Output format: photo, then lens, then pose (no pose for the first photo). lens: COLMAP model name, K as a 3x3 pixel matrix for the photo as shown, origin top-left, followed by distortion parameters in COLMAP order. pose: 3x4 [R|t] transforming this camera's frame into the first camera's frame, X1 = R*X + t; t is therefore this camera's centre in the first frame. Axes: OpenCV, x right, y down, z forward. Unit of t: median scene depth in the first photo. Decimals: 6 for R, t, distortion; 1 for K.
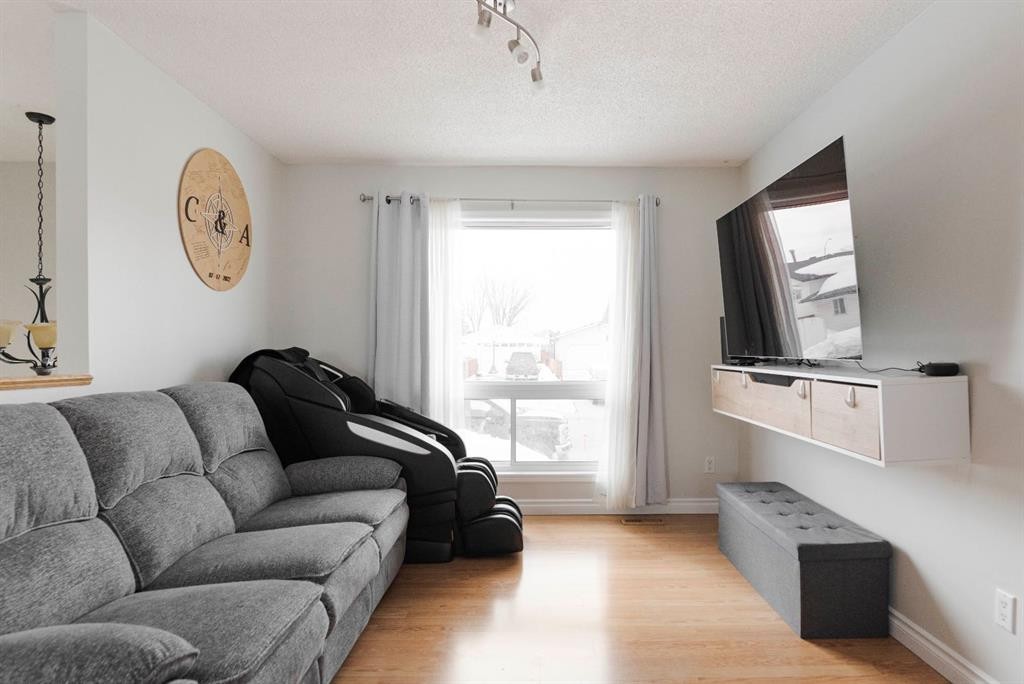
lens RADIAL K [[590.0, 0, 530.2], [0, 590.0, 347.1], [0, 0, 1]] dist [-0.003752, -0.000975]
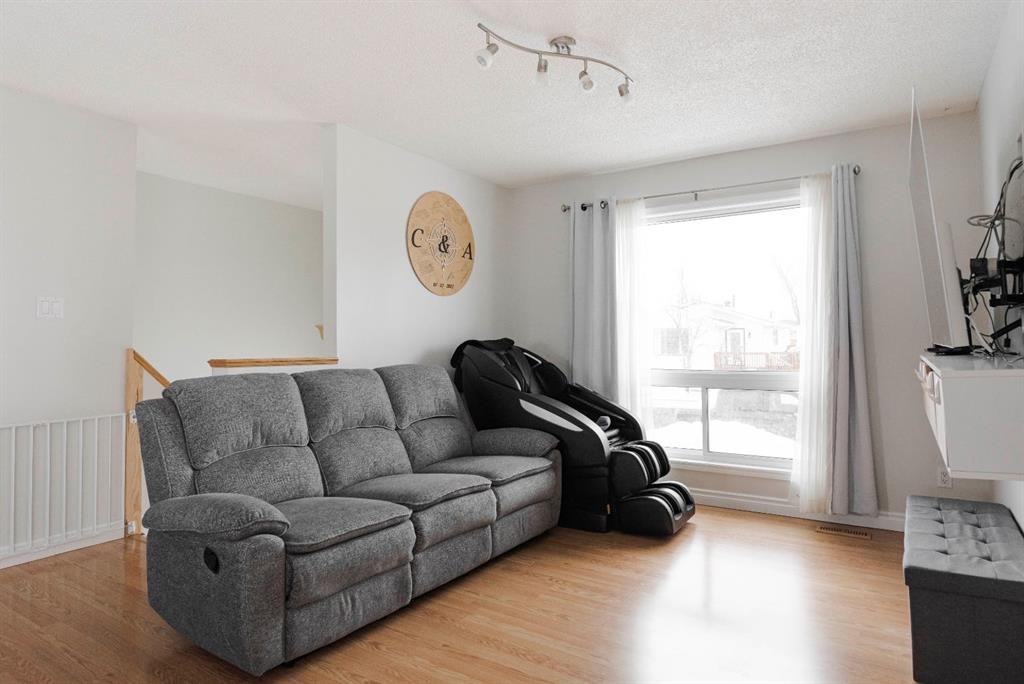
lens RADIAL K [[590.0, 0, 513.8], [0, 590.0, 315.0], [0, 0, 1]] dist [-0.003752, -0.000975]
pose [[0.835757, -0.029915, -0.548284, 0.339779], [0.009483, 0.999152, -0.040059, 0.002242], [0.549017, 0.028280, 0.835333, -0.020365]]
